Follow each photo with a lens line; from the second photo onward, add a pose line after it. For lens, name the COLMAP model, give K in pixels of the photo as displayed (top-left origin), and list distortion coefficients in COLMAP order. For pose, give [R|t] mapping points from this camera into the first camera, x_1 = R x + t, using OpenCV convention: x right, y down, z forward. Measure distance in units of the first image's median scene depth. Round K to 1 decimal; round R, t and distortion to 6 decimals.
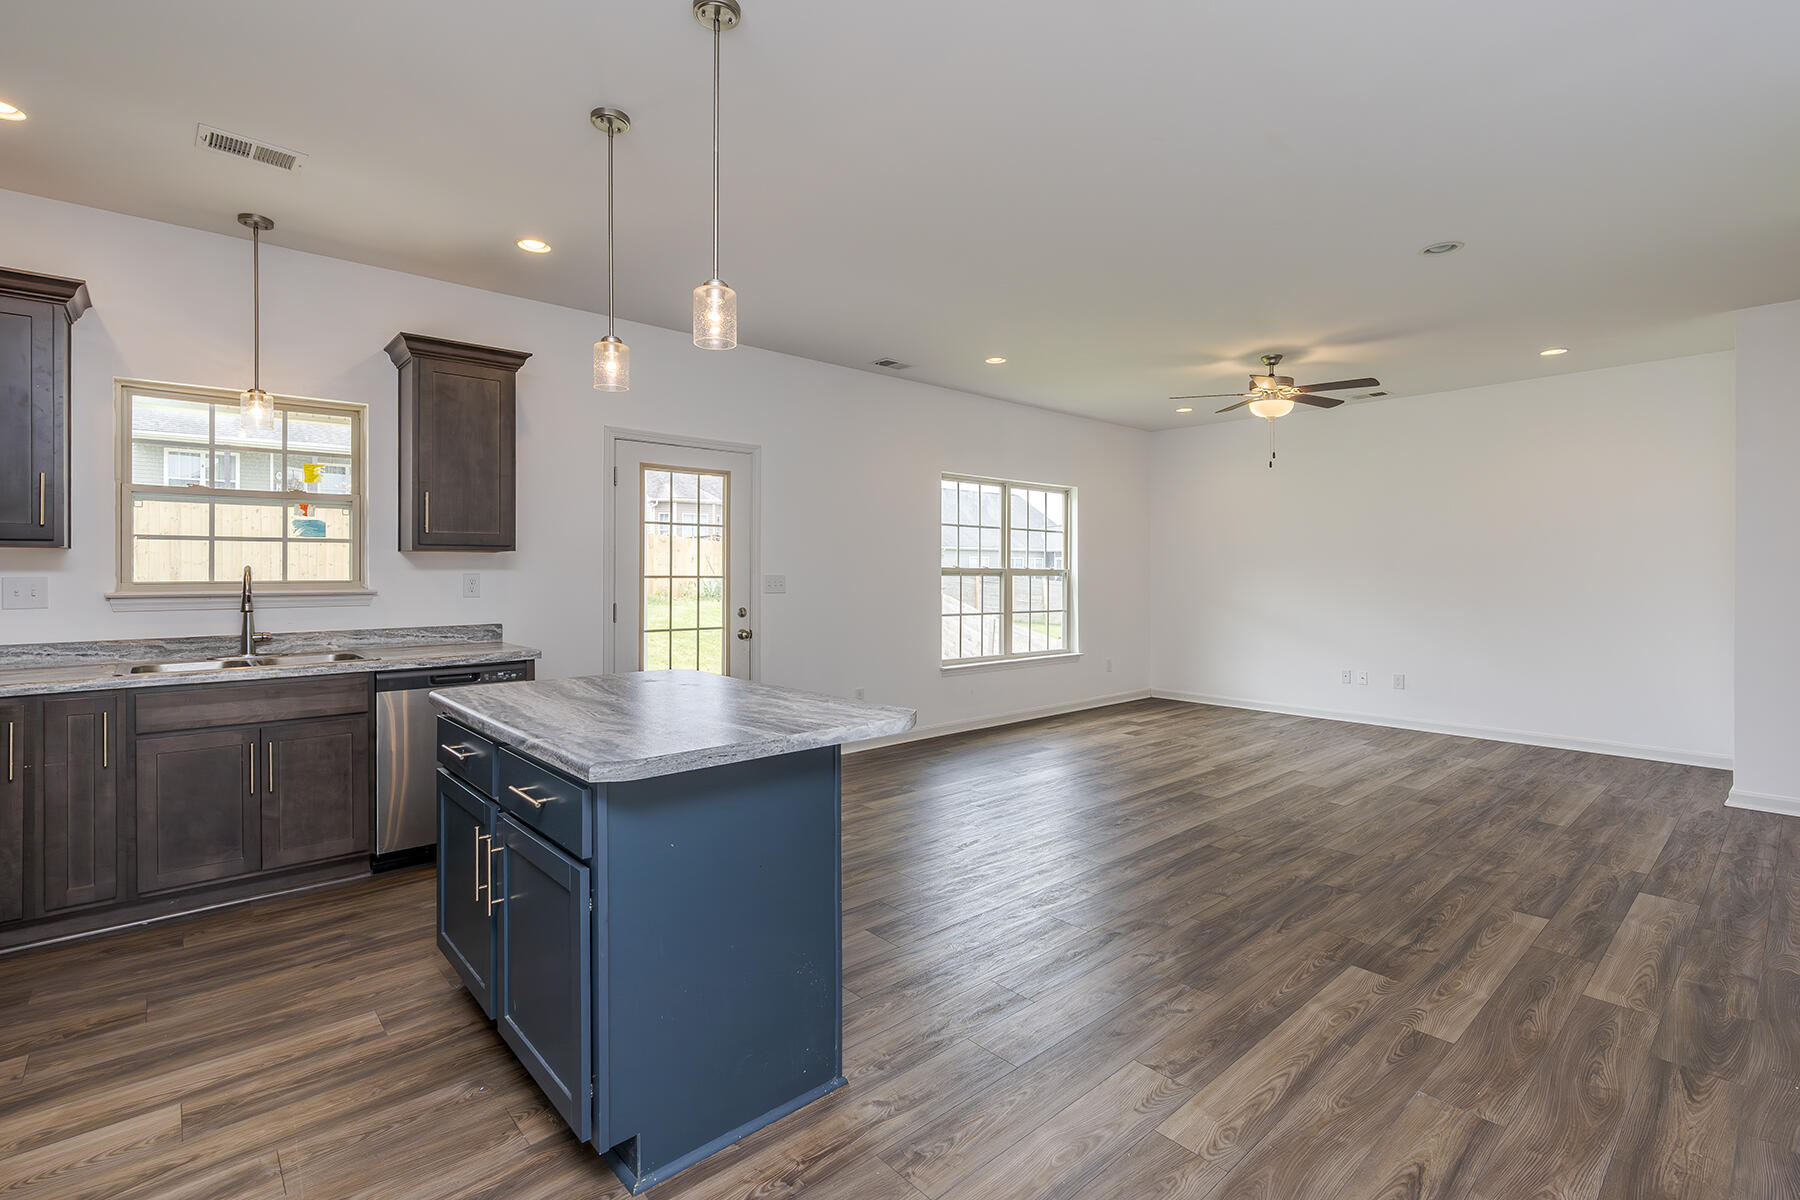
lens RADIAL K [[827.9, 0, 898.9], [0, 827.9, 568.9], [0, 0, 1]] dist [-0.001562, 0.000487]
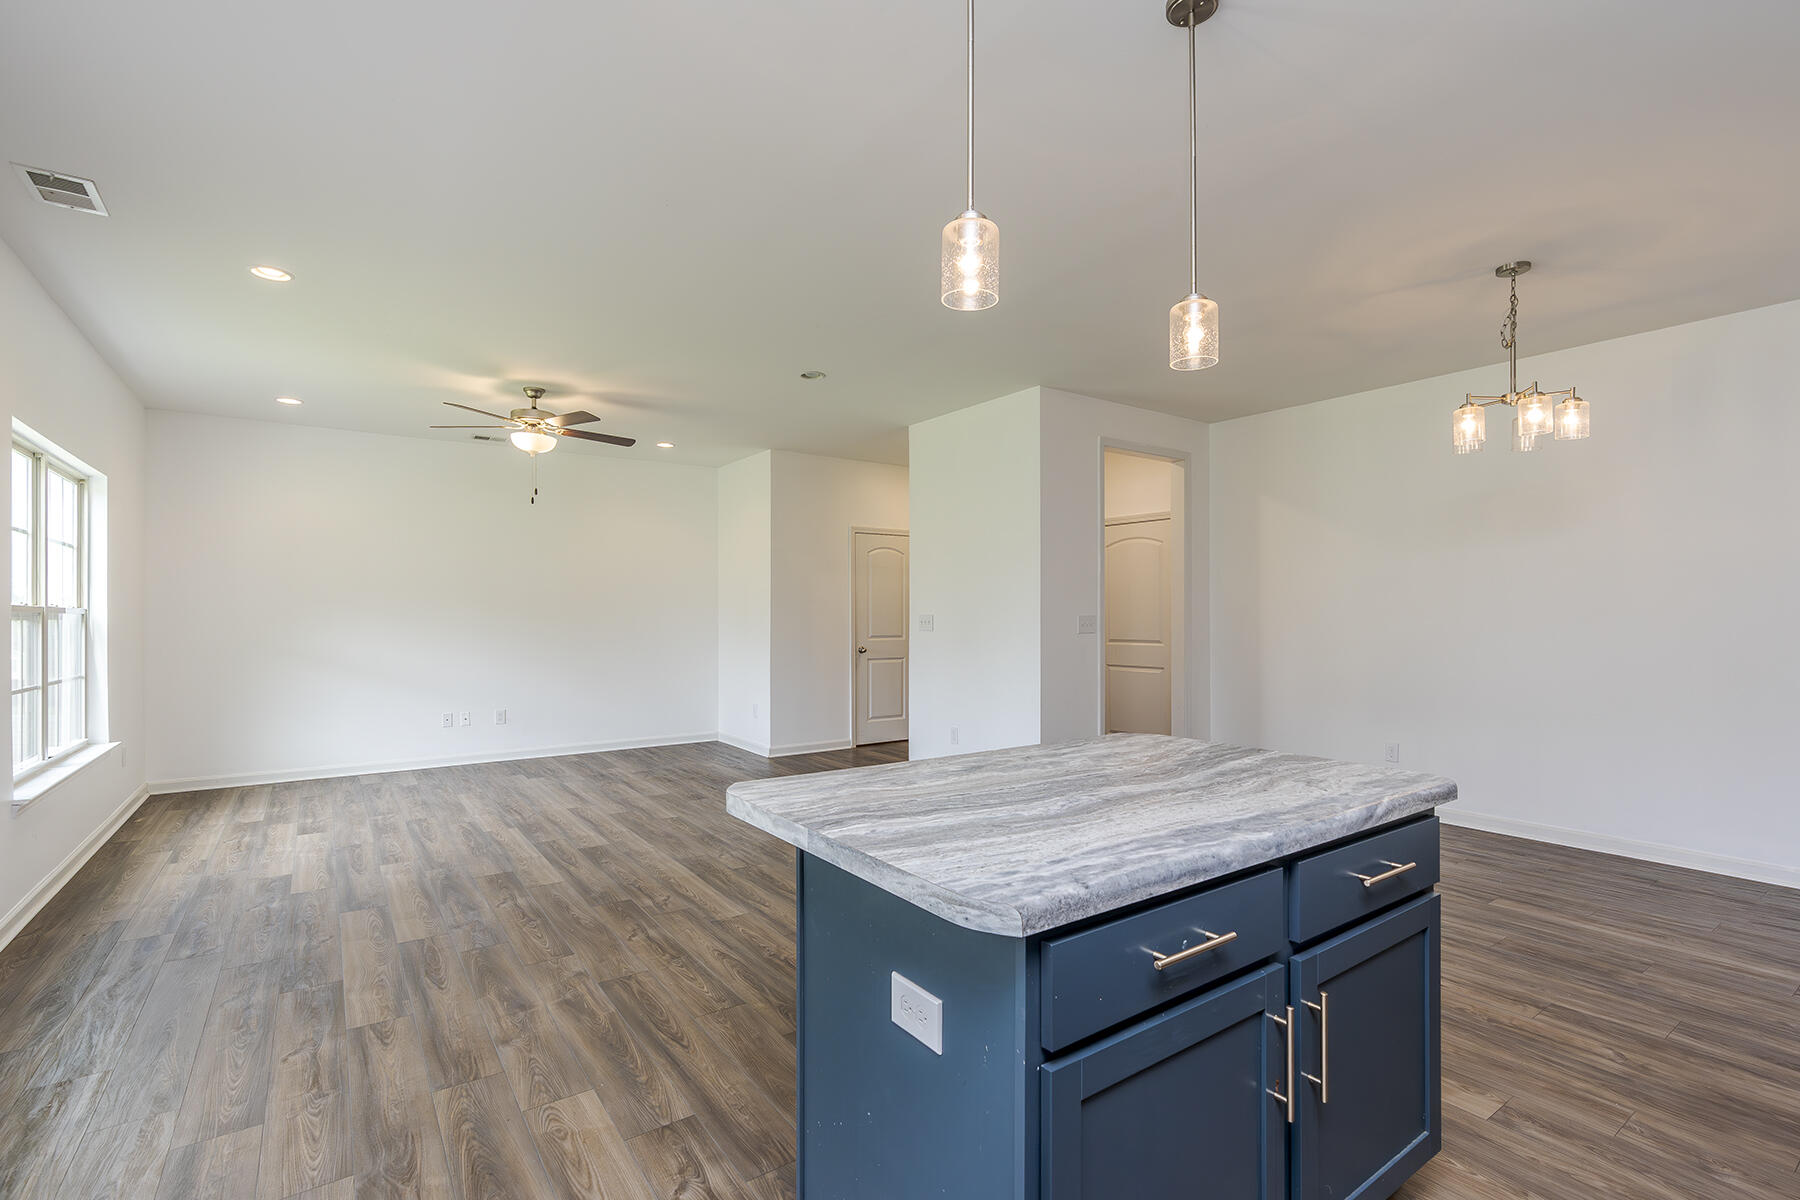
lens RADIAL K [[814.9, 0, 894.8], [0, 814.9, 607.8], [0, 0, 1]] dist [-0.003938, 0.000185]
pose [[0.119604, 0.007307, 0.992795, -0.620444], [-0.003281, 0.999970, -0.006965, 0.005022], [-0.992816, -0.002425, 0.119625, 0.649872]]
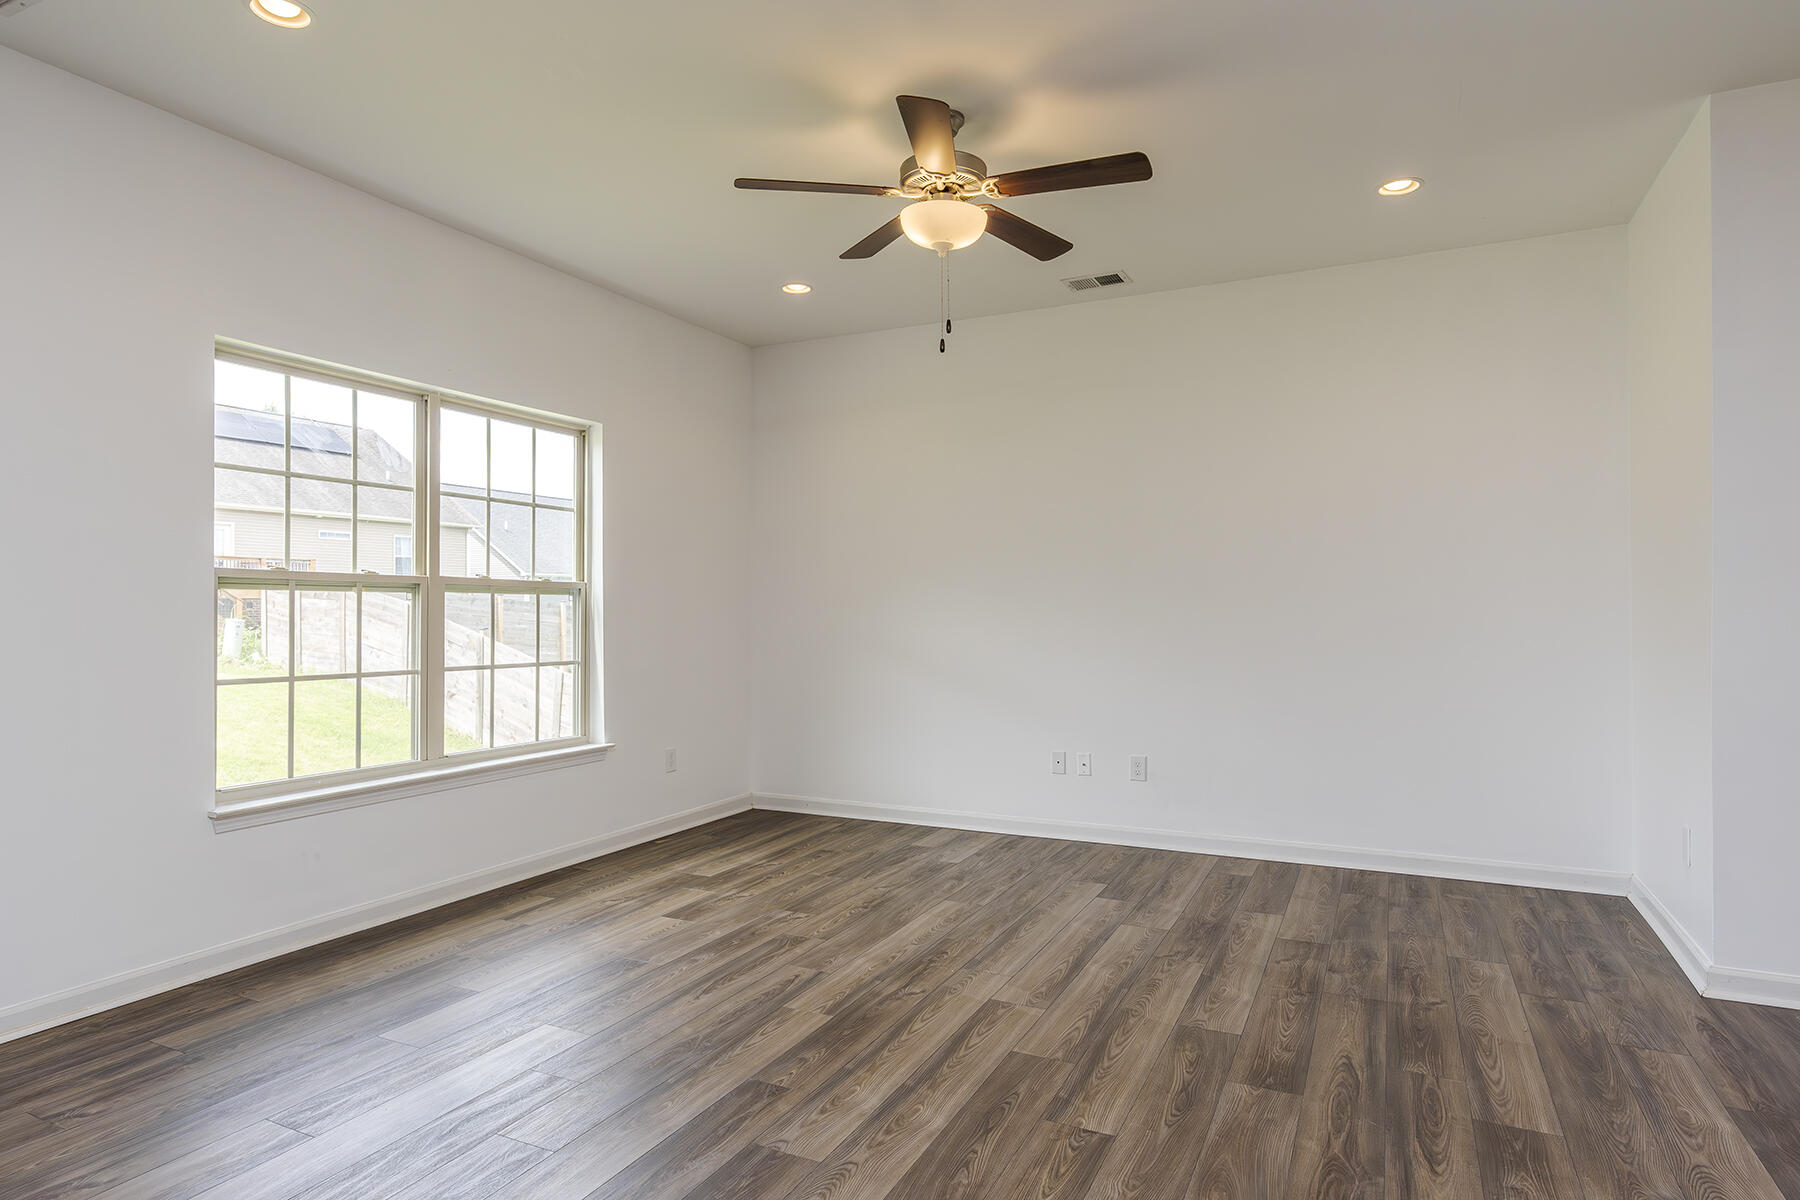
lens RADIAL K [[1011.7, 0, 900.0], [0, 1011.7, 600.0], [0, 0, 1]] dist [-0.003931, -0.000869]
pose [[0.927871, -0.000369, 0.372900, 0.294267], [0.002318, 0.999986, -0.004780, 0.029414], [-0.372893, 0.005300, 0.927859, 0.660326]]
